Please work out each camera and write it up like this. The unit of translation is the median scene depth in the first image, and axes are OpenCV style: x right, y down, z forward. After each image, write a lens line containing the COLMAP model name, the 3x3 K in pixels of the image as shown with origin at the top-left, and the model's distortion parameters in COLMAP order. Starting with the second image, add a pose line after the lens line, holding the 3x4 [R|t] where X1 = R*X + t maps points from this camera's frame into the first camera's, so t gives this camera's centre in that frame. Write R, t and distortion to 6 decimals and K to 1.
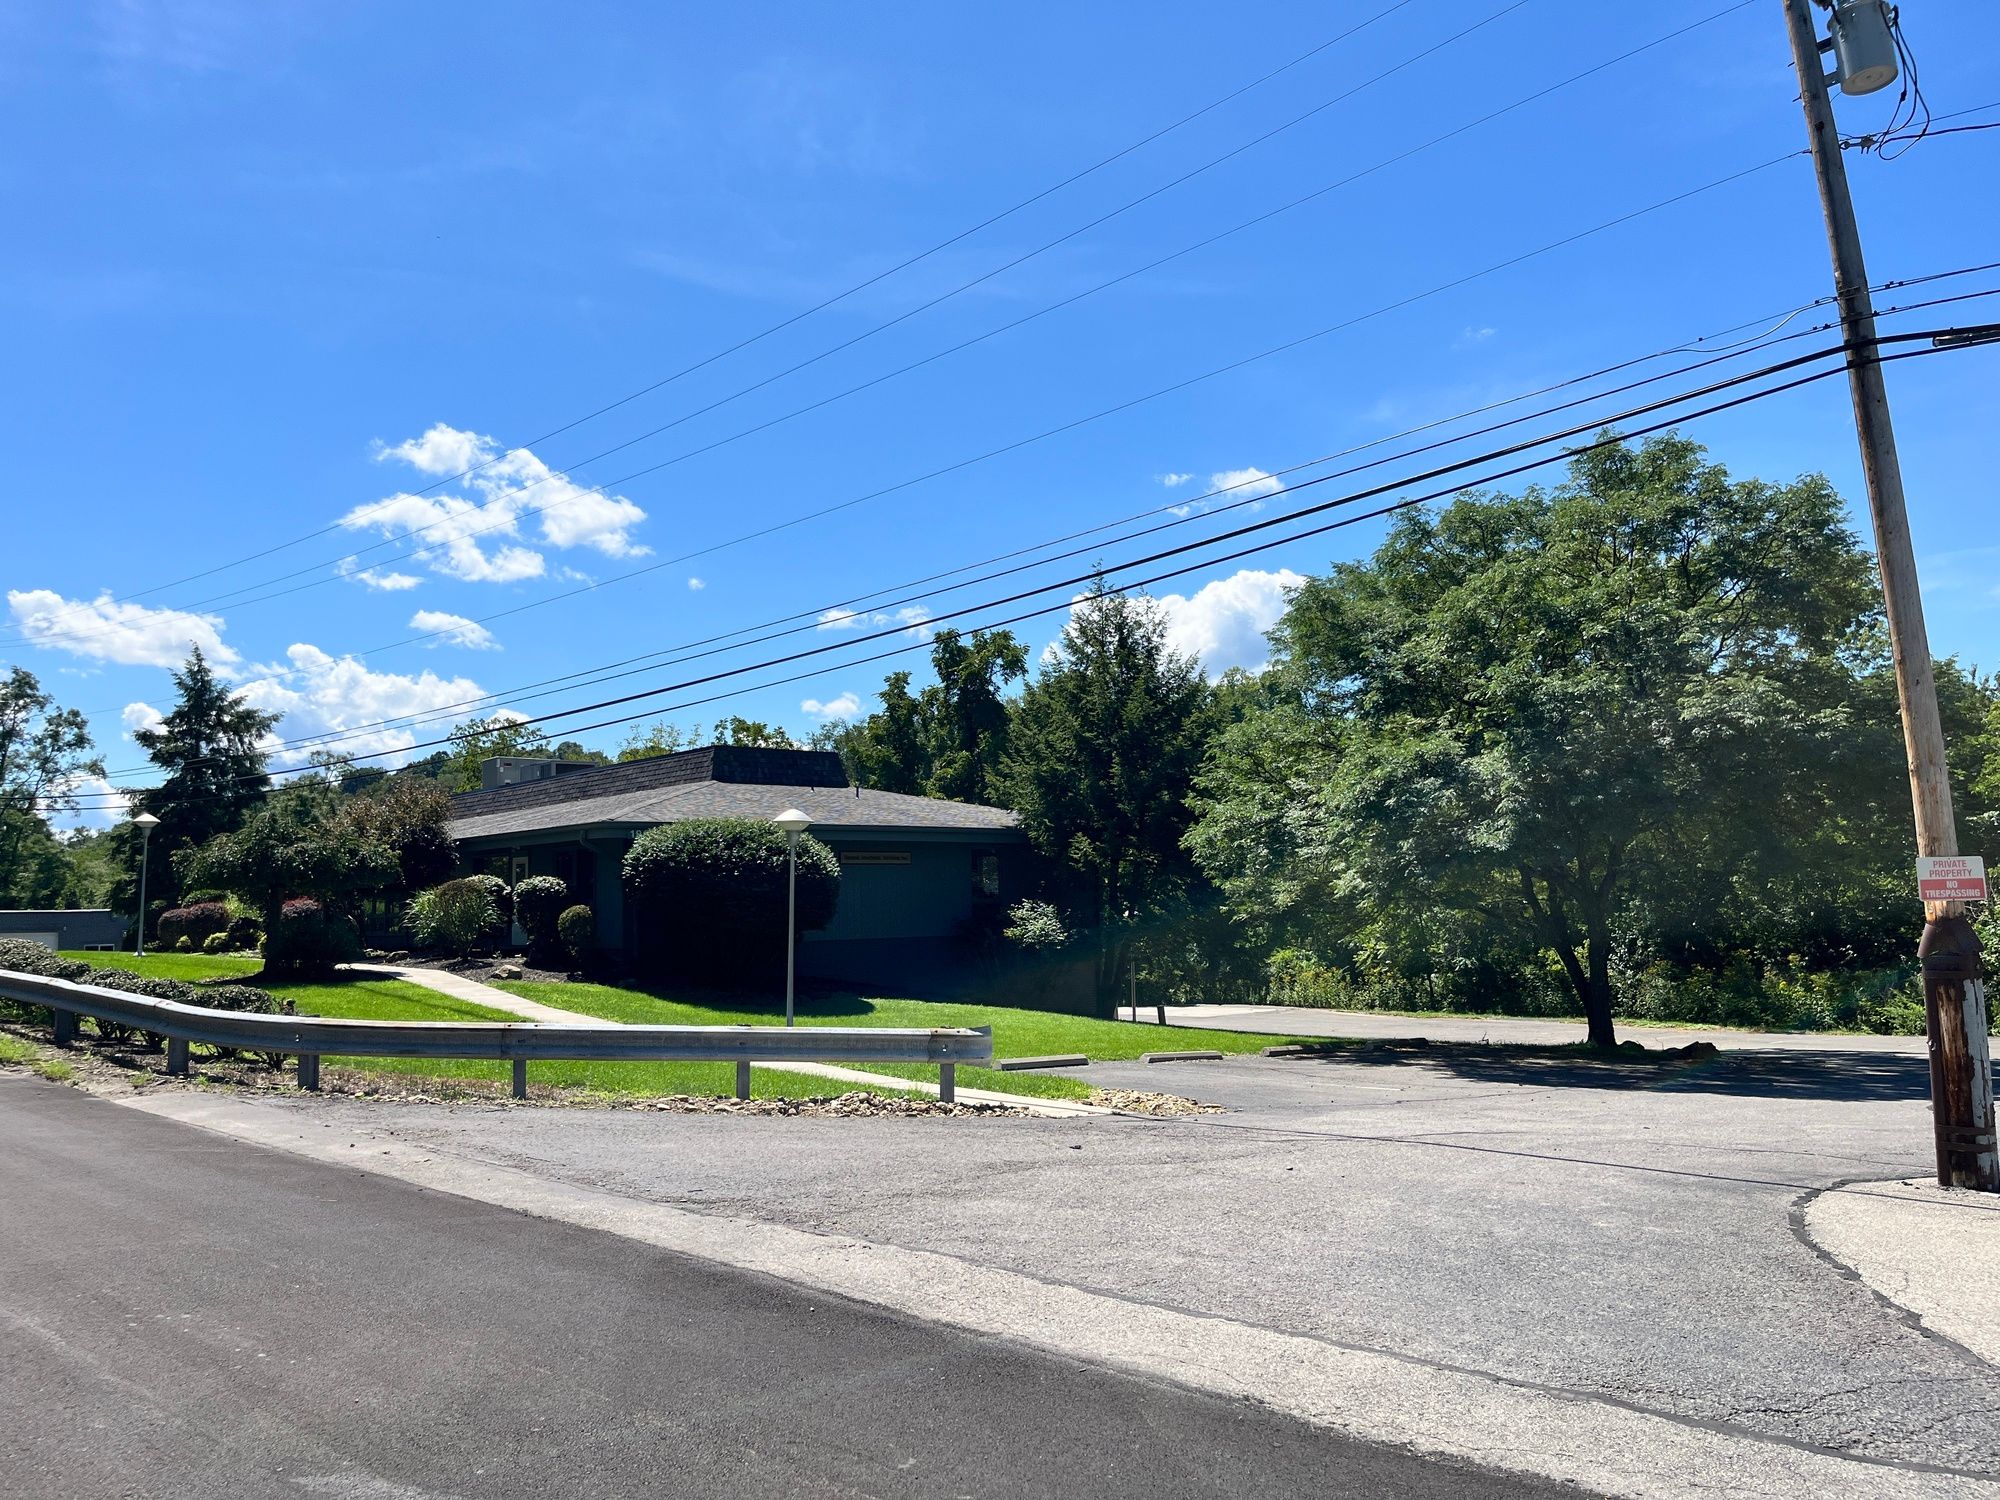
lens RADIAL K [[1447.0, 0, 1000.0], [0, 1447.0, 750.0], [0, 0, 1]] dist [0.003182, -0.005403]
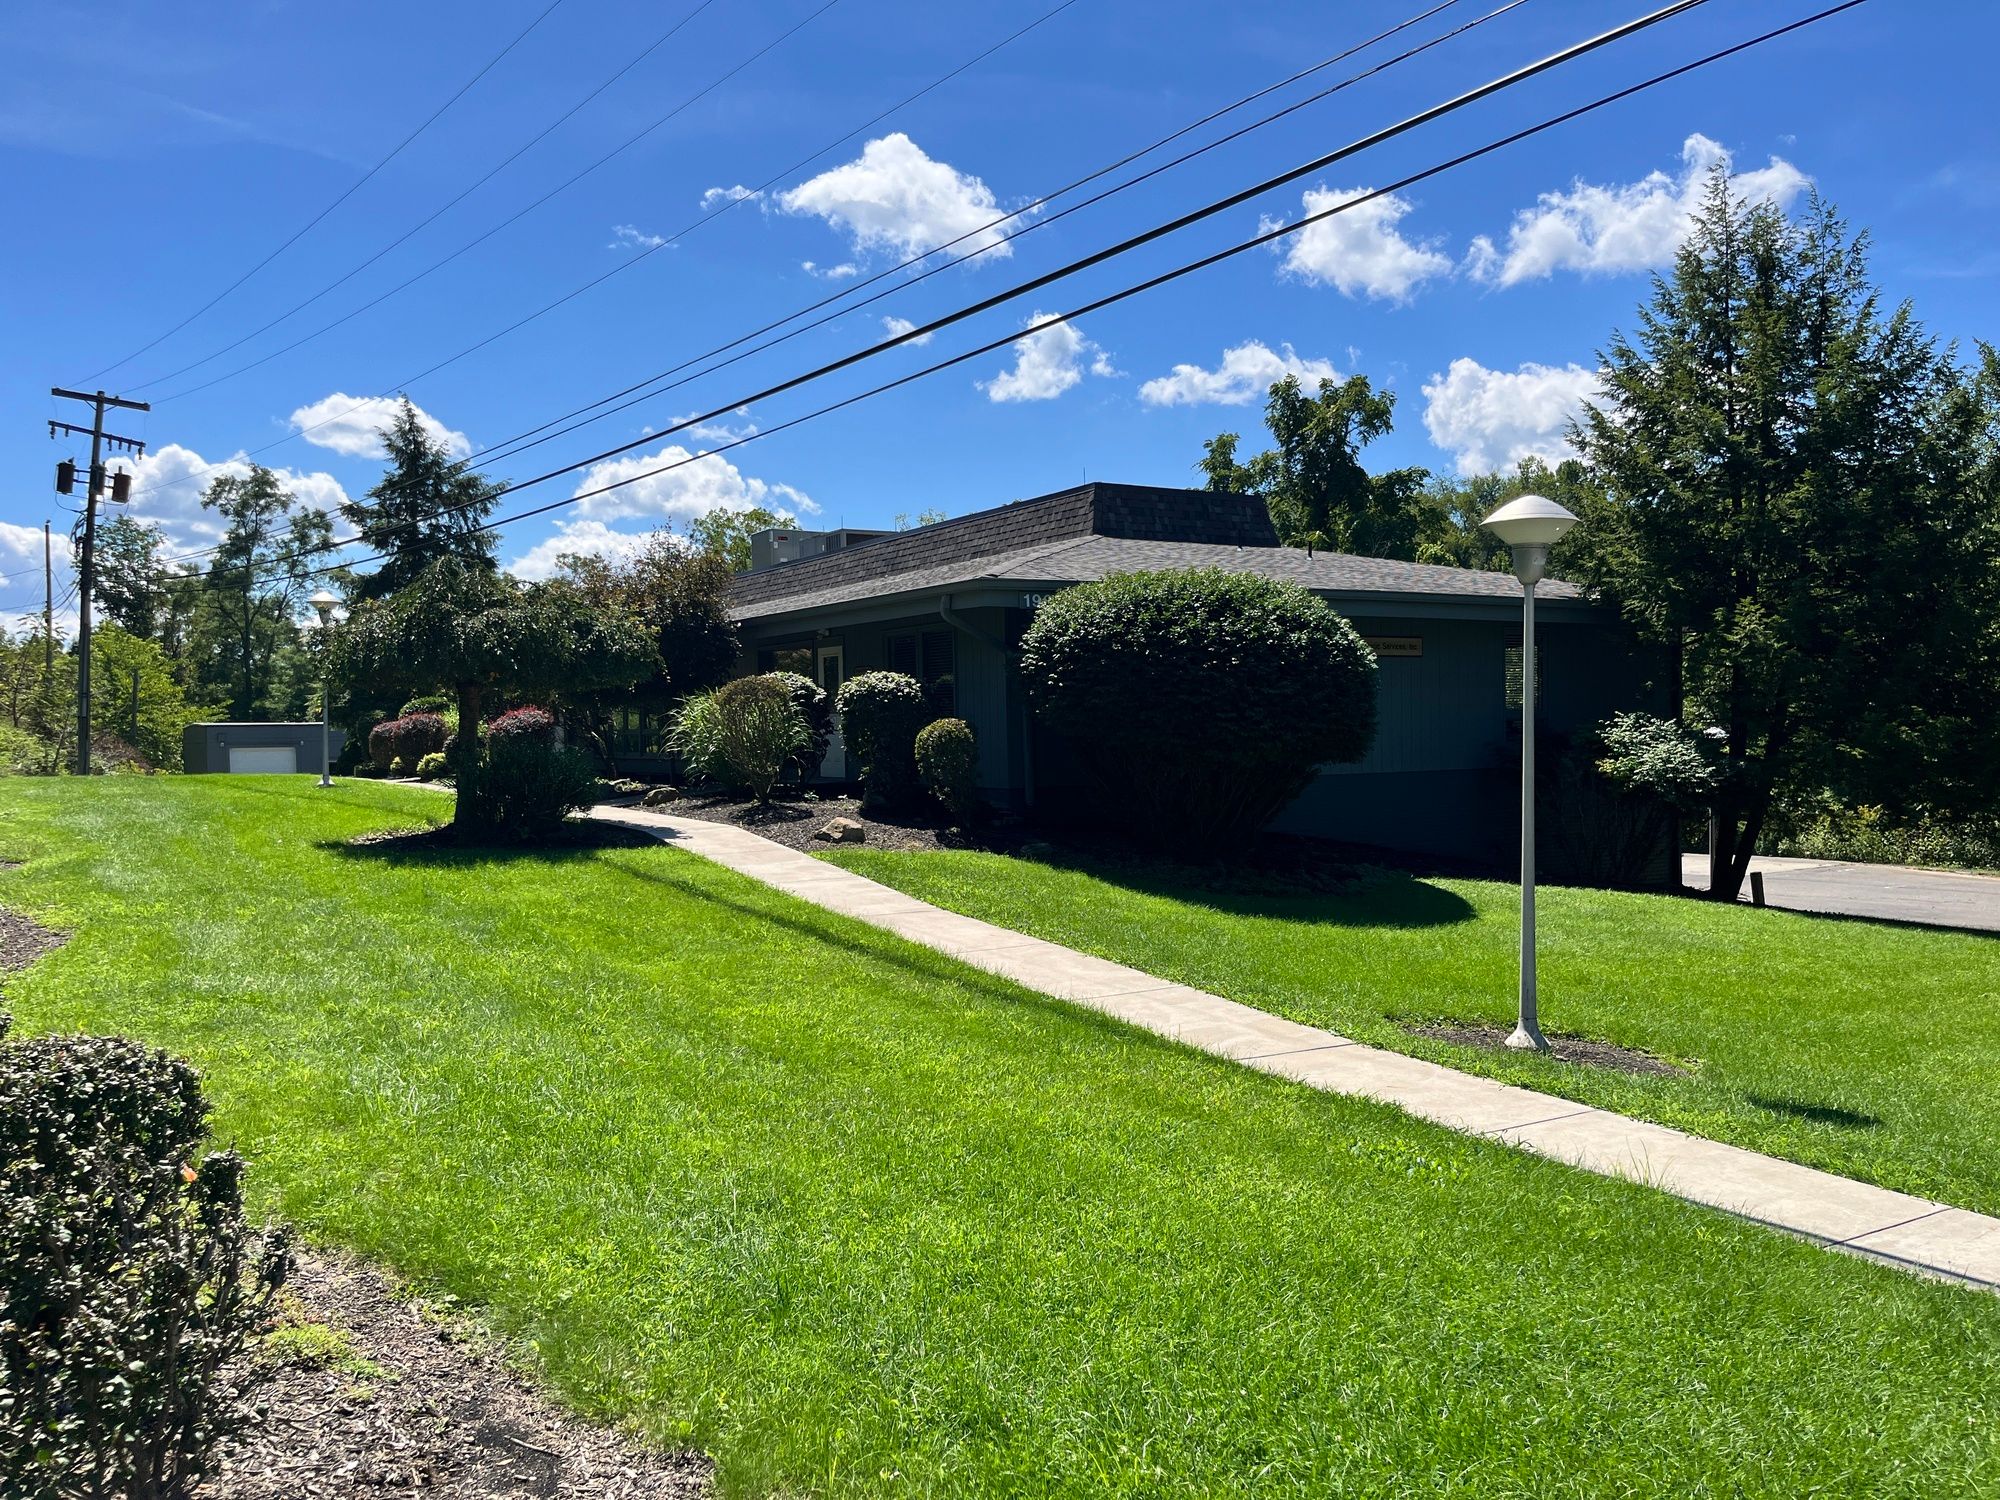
lens RADIAL K [[1447.0, 0, 1000.0], [0, 1447.0, 750.0], [0, 0, 1]] dist [0.003182, -0.005403]
pose [[0.987719, 0.006495, -0.156106, -0.155322], [0.013524, 0.991831, 0.126839, 0.039305], [0.155655, -0.127392, 0.979563, 0.366765]]
